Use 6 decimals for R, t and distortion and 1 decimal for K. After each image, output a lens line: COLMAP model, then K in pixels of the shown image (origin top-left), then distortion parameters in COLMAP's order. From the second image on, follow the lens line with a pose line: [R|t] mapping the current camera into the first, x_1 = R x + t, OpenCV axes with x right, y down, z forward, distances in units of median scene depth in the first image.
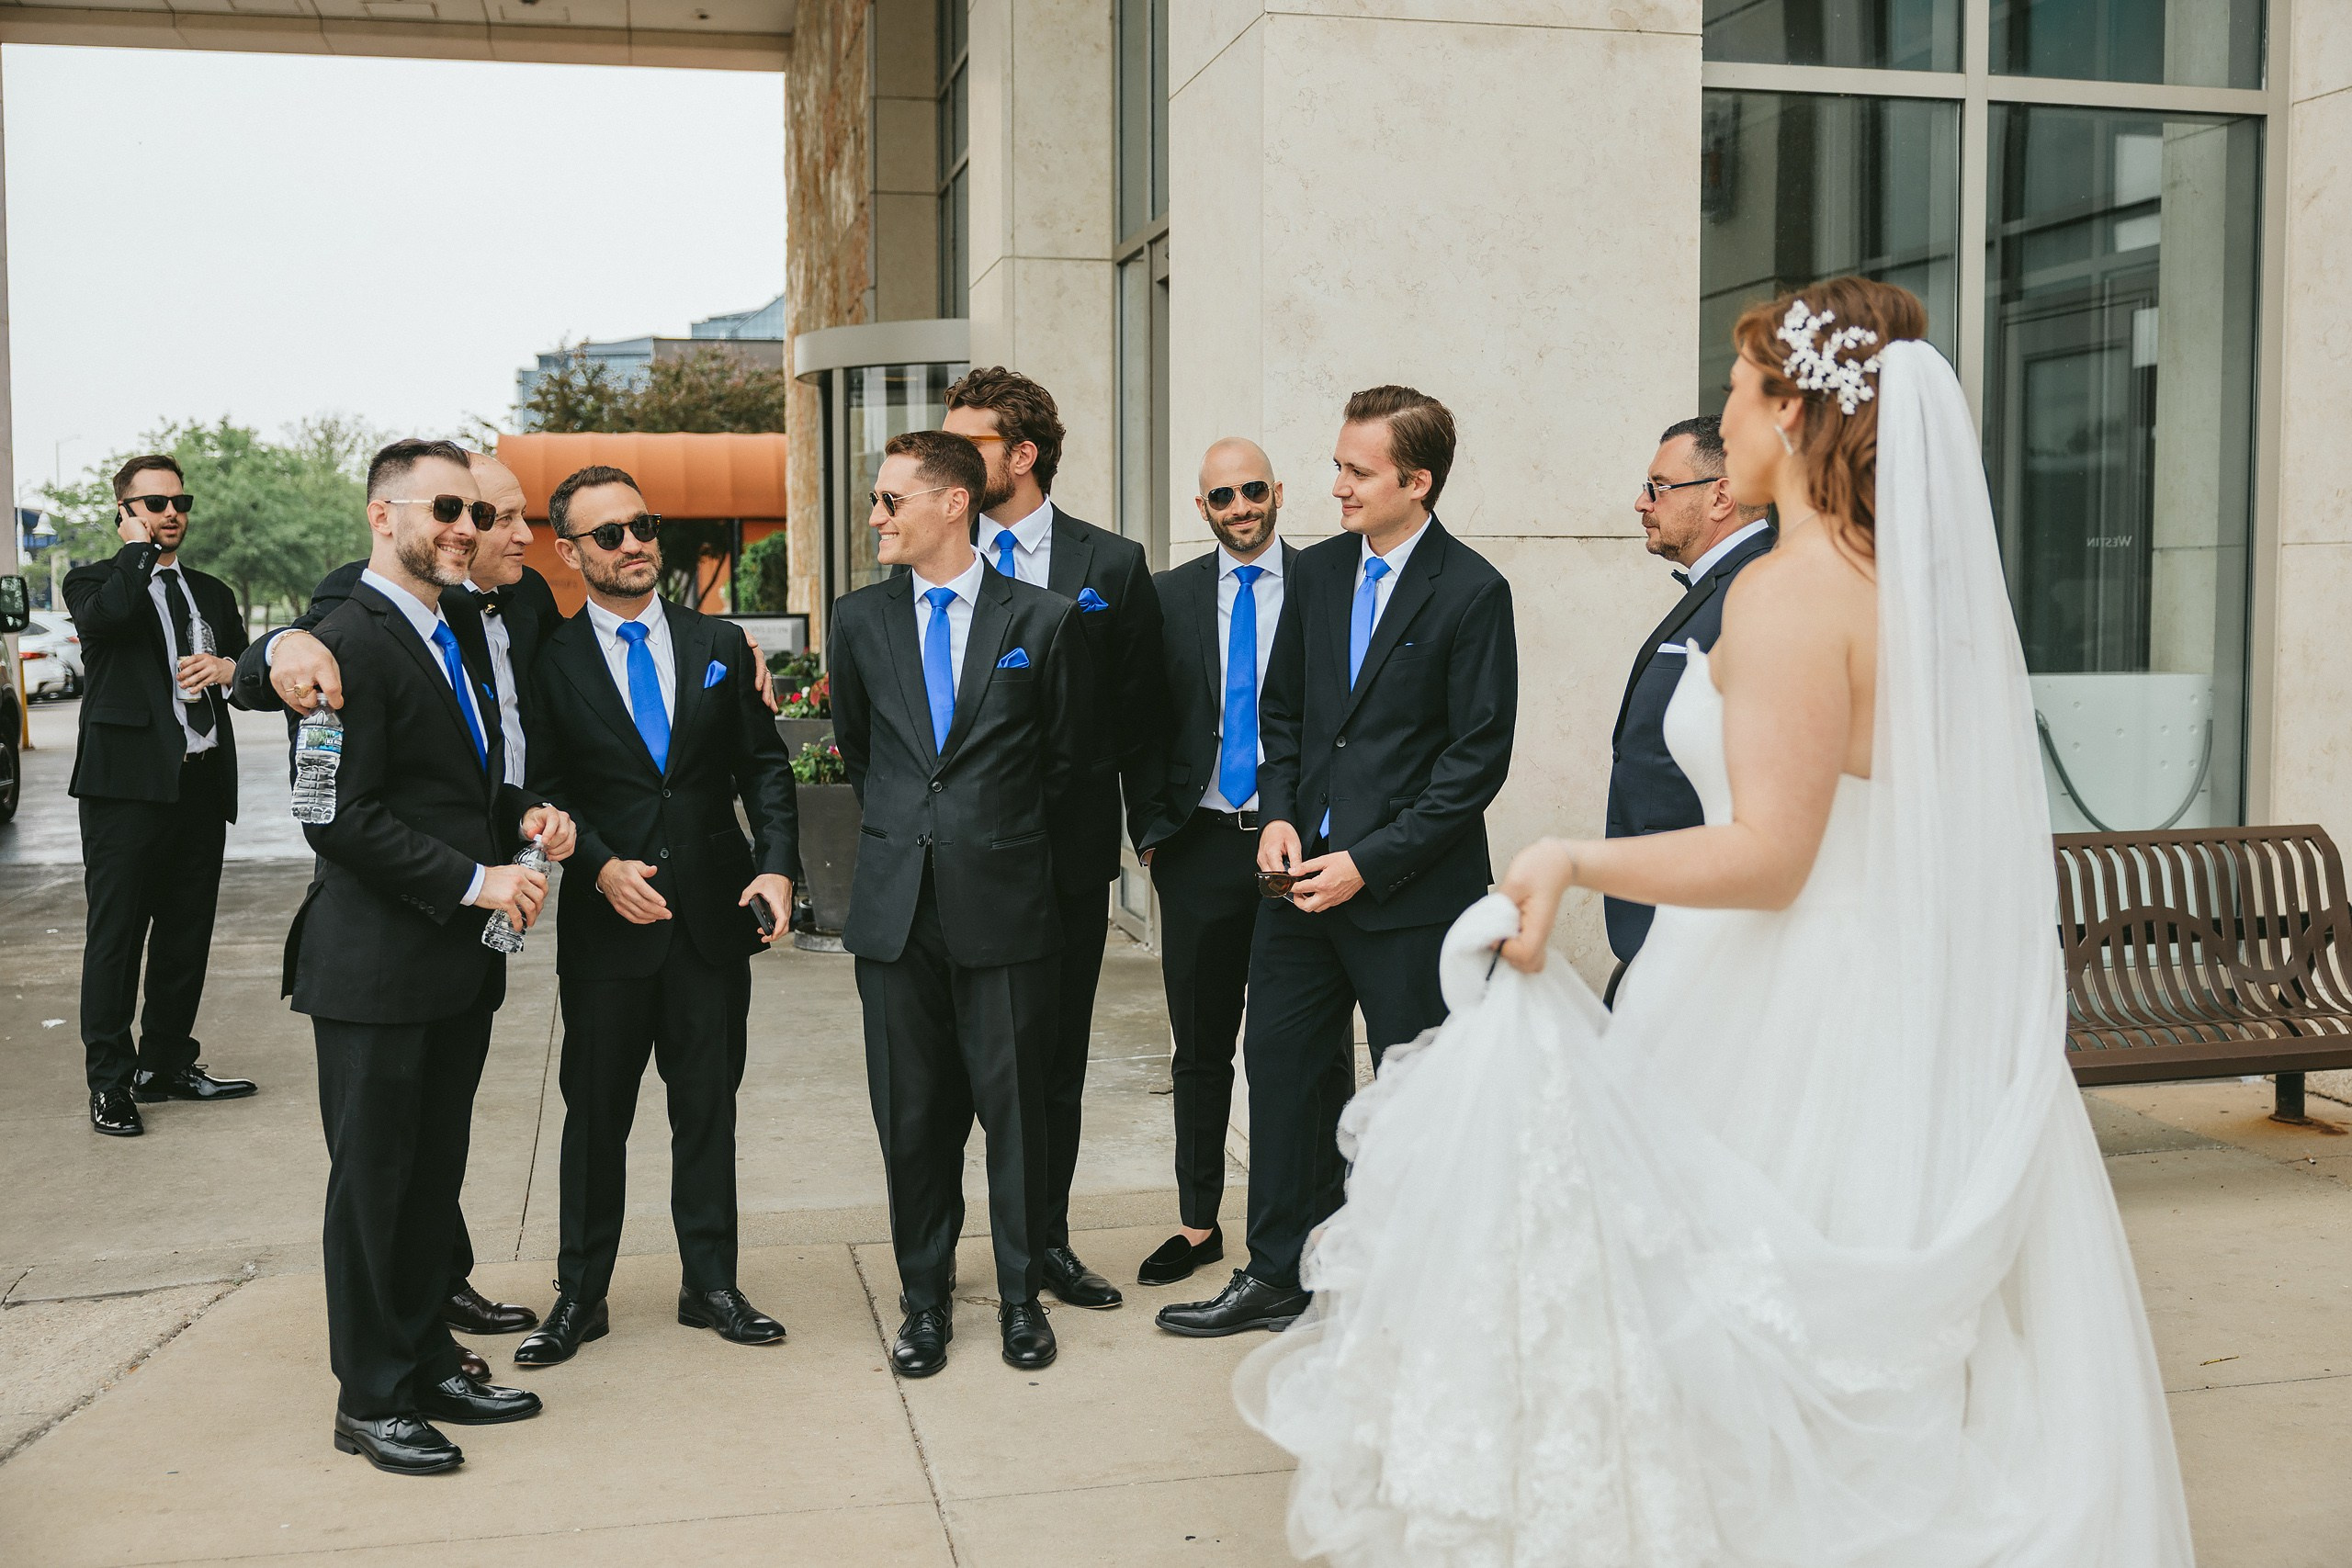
lens RADIAL K [[2167.9, 0, 1179.2], [0, 2167.9, 827.4], [0, 0, 1]] dist [-0.016940, -0.026009]
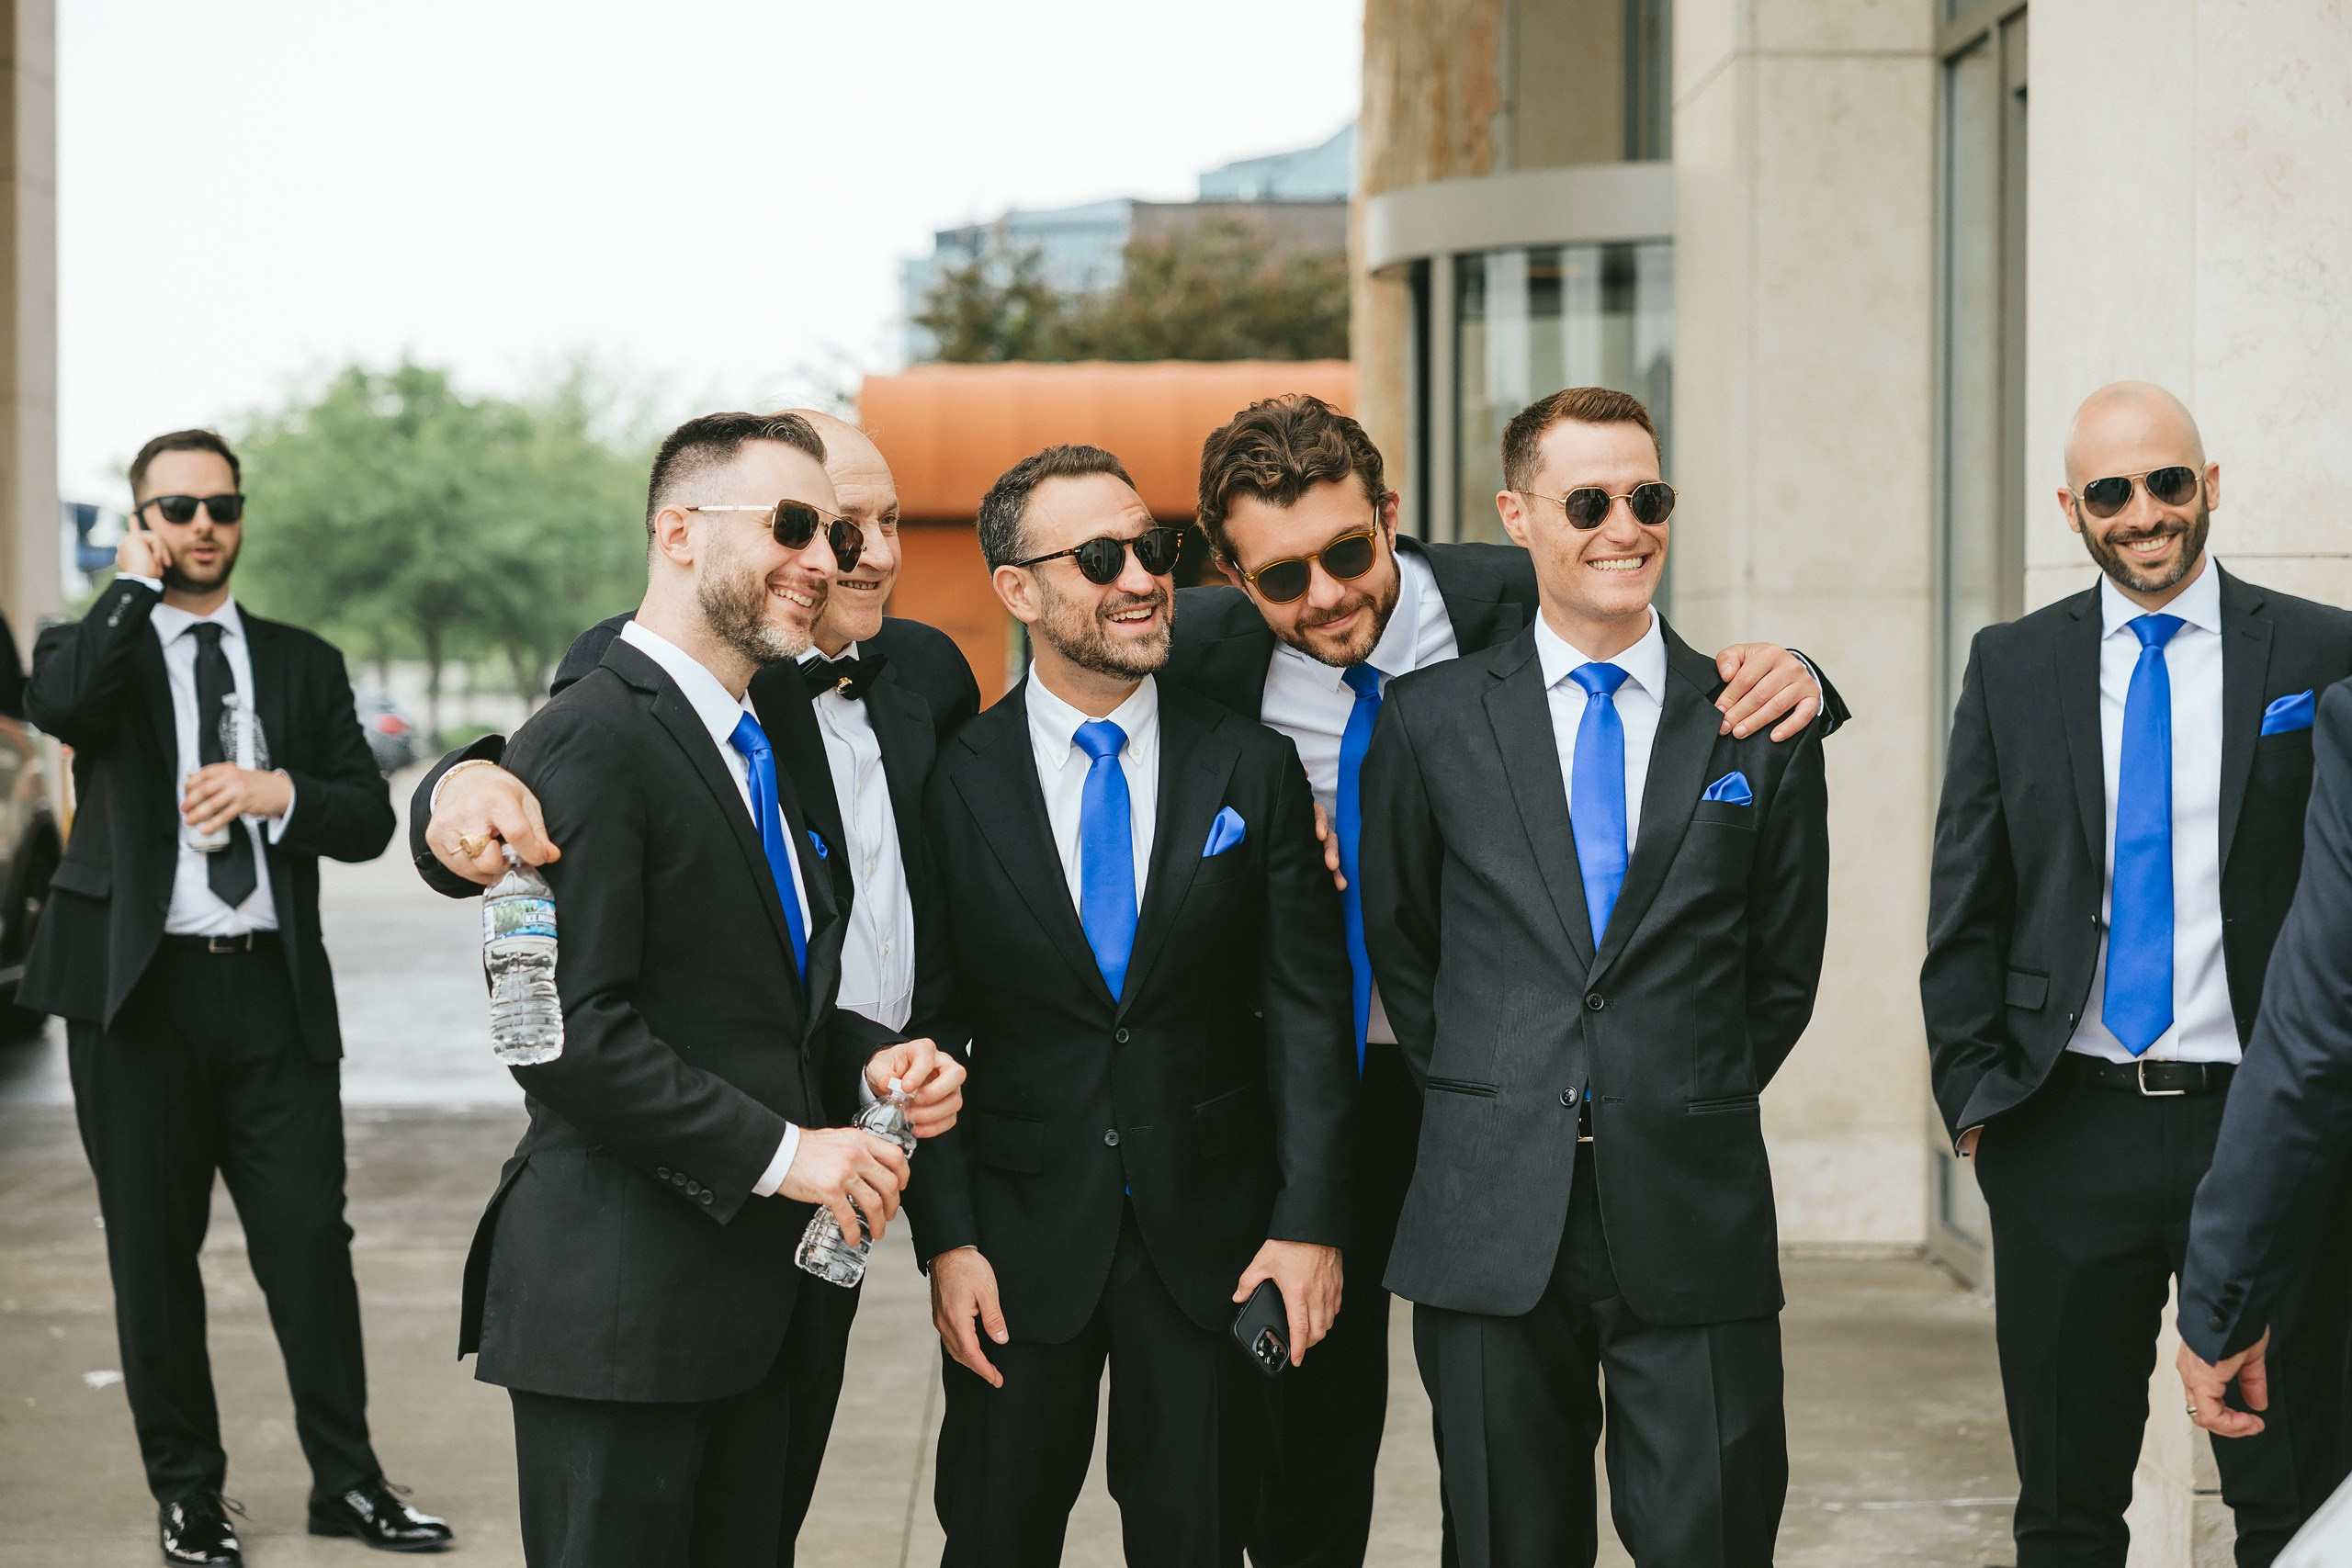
lens RADIAL K [[4672.2, 0, 1176.0], [0, 4672.2, 784.0], [0, 0, 1]] dist [0.056250, 0.055895]
pose [[0.974323, 0.004907, -0.225100, 0.048962], [-0.017906, 0.998285, -0.055741, -0.004804], [0.224441, 0.058340, 0.972740, -0.191095]]
